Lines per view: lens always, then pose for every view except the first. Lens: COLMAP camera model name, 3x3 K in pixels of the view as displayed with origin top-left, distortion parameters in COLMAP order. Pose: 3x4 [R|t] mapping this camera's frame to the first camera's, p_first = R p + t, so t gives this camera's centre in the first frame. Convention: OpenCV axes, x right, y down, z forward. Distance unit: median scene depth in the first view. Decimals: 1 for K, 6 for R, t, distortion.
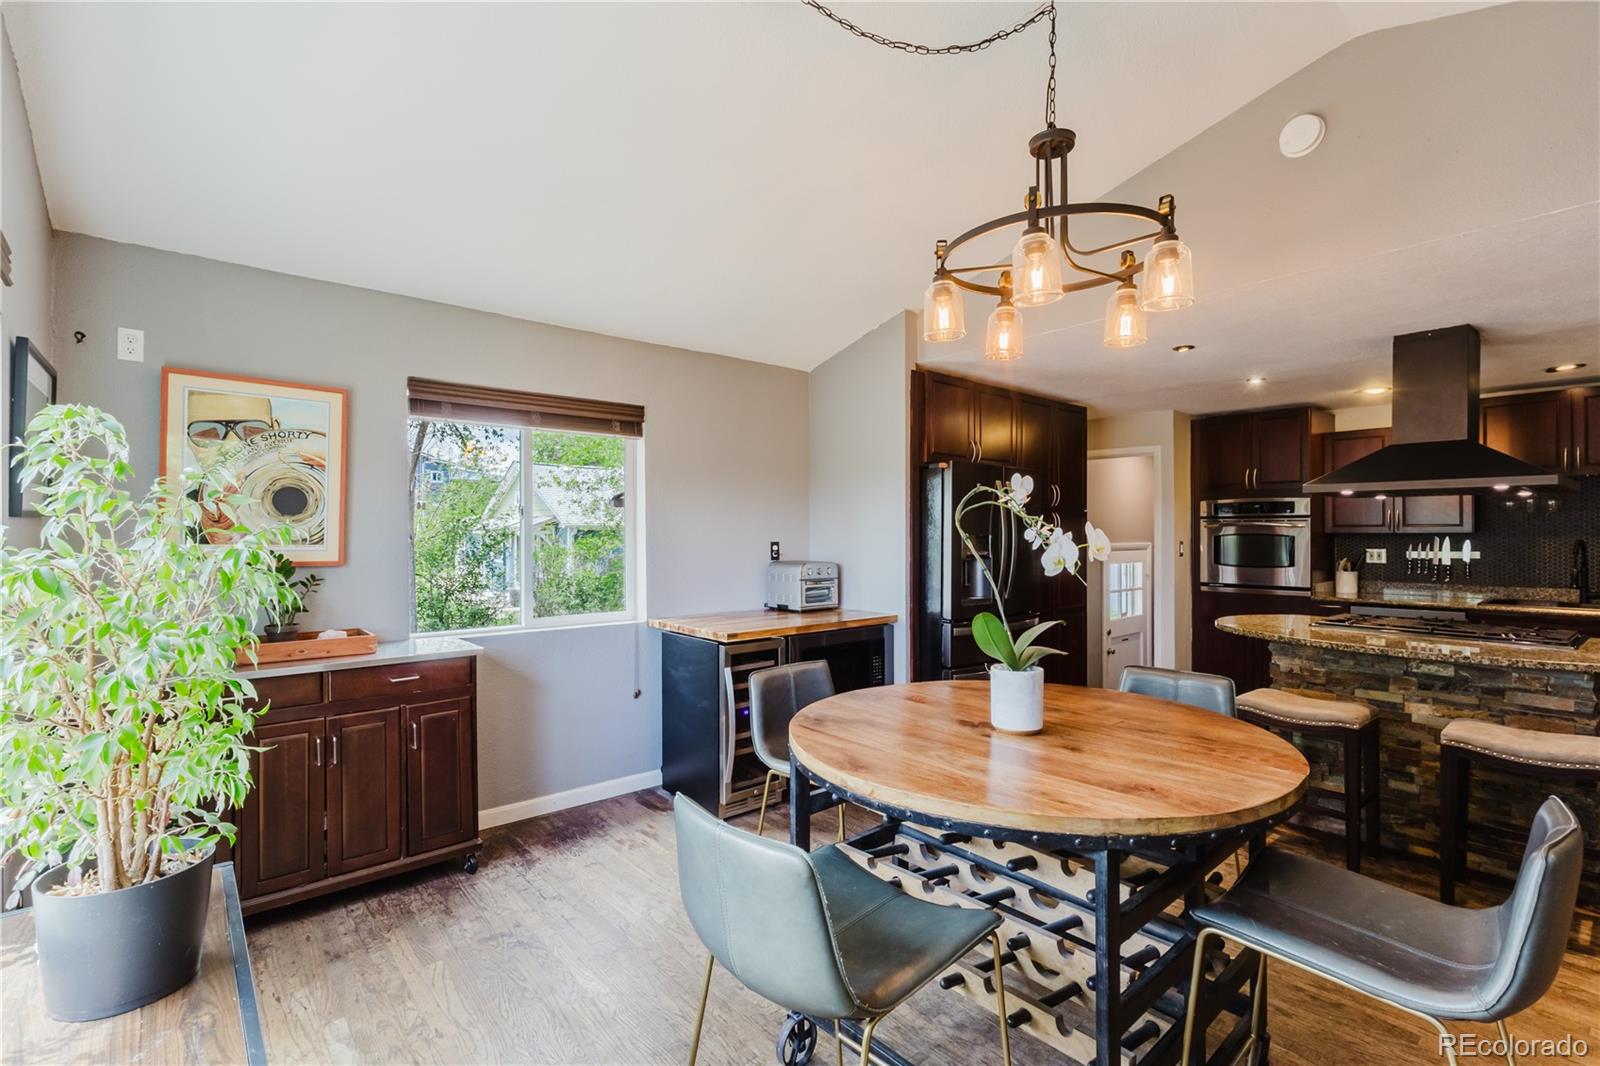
lens RADIAL K [[732.2, 0, 795.9], [0, 732.2, 536.6], [0, 0, 1]] dist [-0.001238, 0.002220]
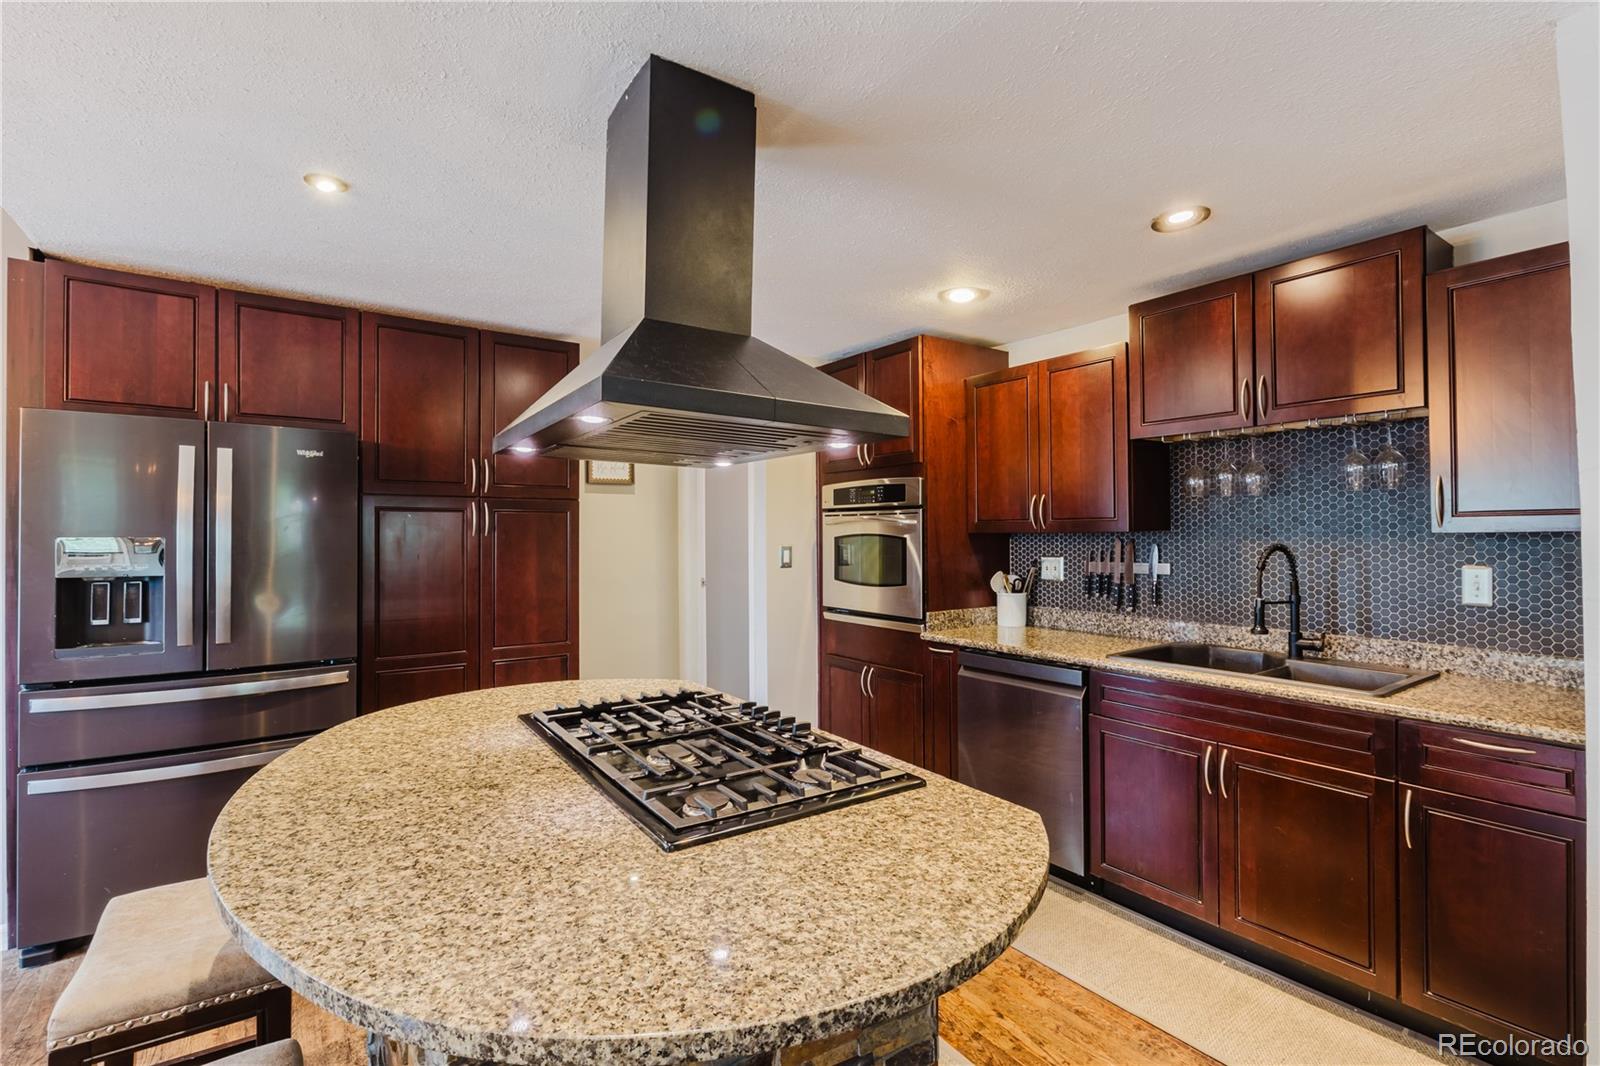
lens RADIAL K [[732.2, 0, 801.6], [0, 732.2, 534.6], [0, 0, 1]] dist [-0.001238, 0.002220]
pose [[0.996587, -0.001338, -0.082542, 0.939242], [0.001007, 0.999991, -0.004047, -0.001368], [0.082547, 0.003950, 0.996579, 0.518659]]
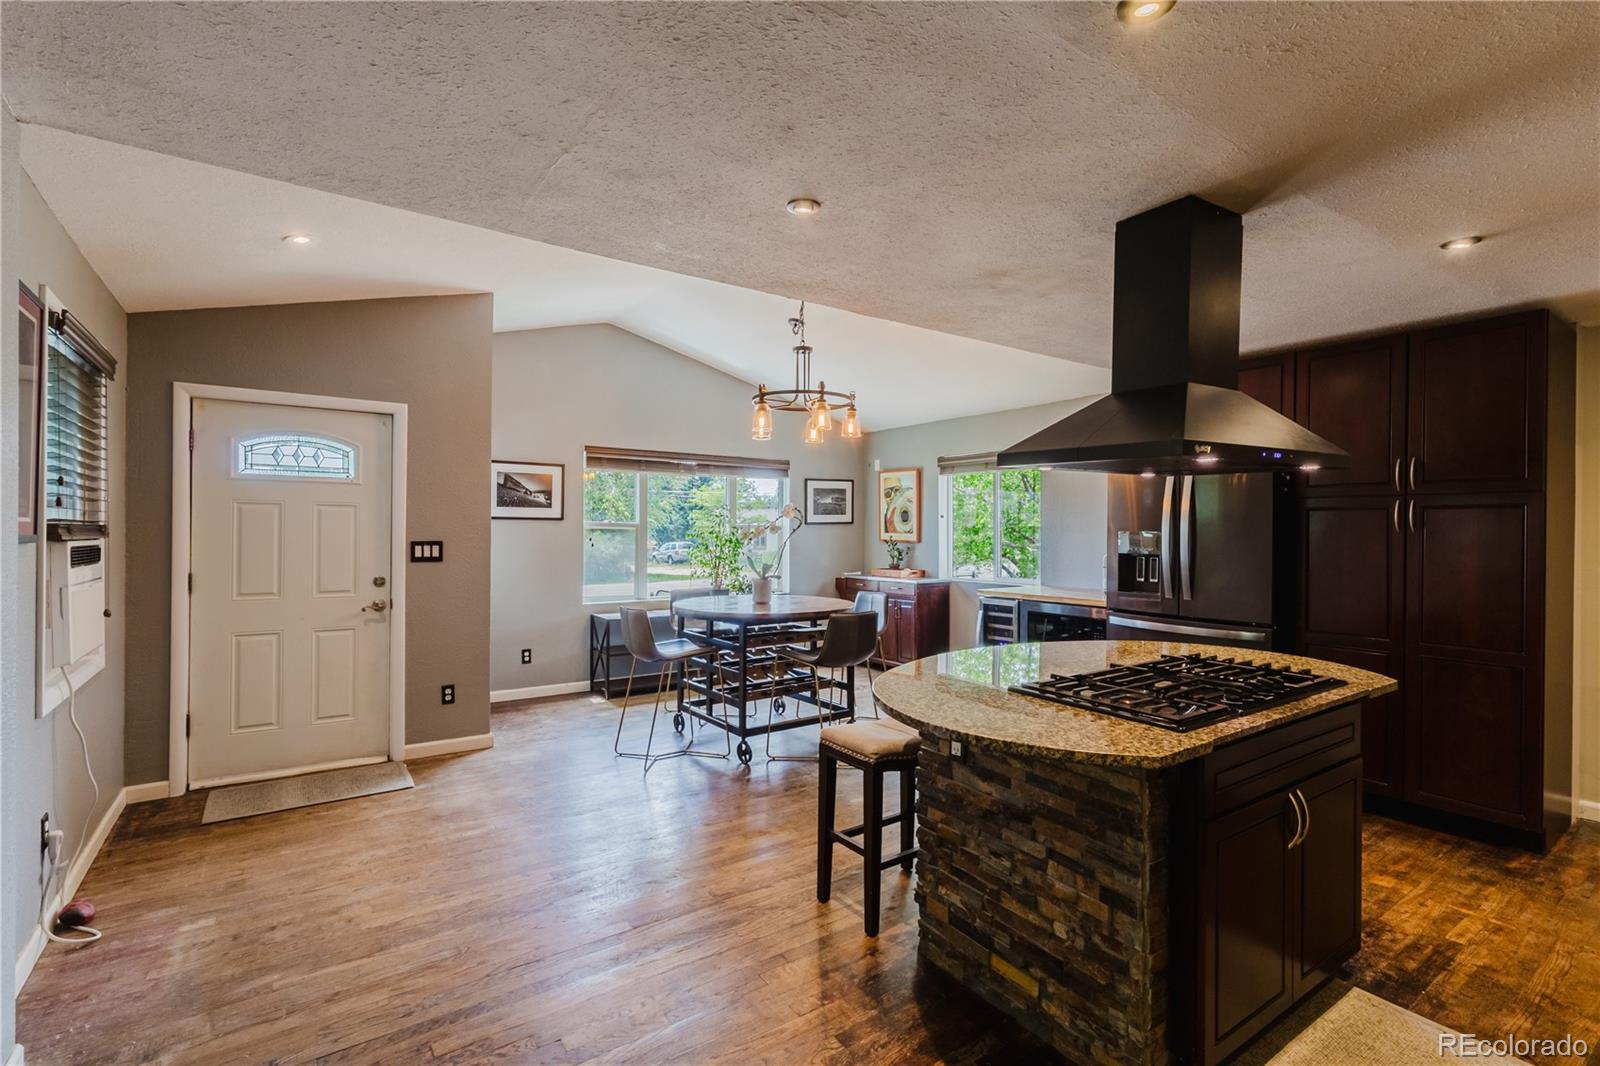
lens RADIAL K [[732.2, 0, 799.2], [0, 732.2, 532.2], [0, 0, 1]] dist [-0.001238, 0.002220]
pose [[-0.101038, 0.004953, -0.994870, 1.467070], [-0.007207, 0.999958, 0.005711, -0.003640], [0.994856, 0.007747, -0.100998, 0.701900]]
